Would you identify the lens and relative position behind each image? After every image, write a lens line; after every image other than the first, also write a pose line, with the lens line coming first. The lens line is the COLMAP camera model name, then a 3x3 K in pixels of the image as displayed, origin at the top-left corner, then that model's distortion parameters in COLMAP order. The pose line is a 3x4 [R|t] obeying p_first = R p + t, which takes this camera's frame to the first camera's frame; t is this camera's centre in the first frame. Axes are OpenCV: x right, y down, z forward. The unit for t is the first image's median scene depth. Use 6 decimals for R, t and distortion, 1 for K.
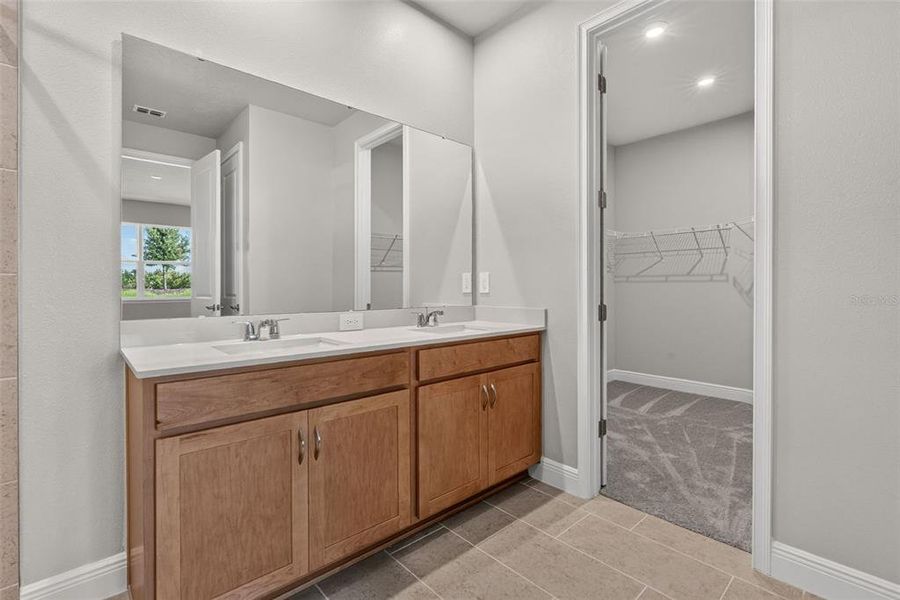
lens RADIAL K [[424.4, 0, 450.0], [0, 424.4, 300.0], [0, 0, 1]] dist [-0.001326, -0.000305]
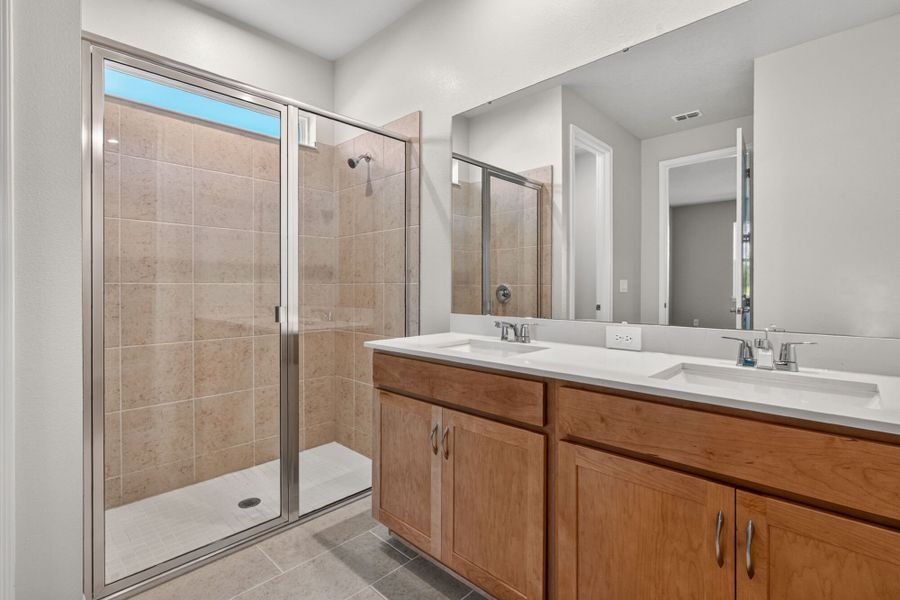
lens RADIAL K [[424.4, 0, 450.0], [0, 424.4, 300.0], [0, 0, 1]] dist [-0.001326, -0.000305]
pose [[0.041395, 0.026239, -0.998798, 0.598040], [-0.025702, 0.999352, 0.025188, -0.030225], [0.998812, 0.024629, 0.042042, 0.811295]]
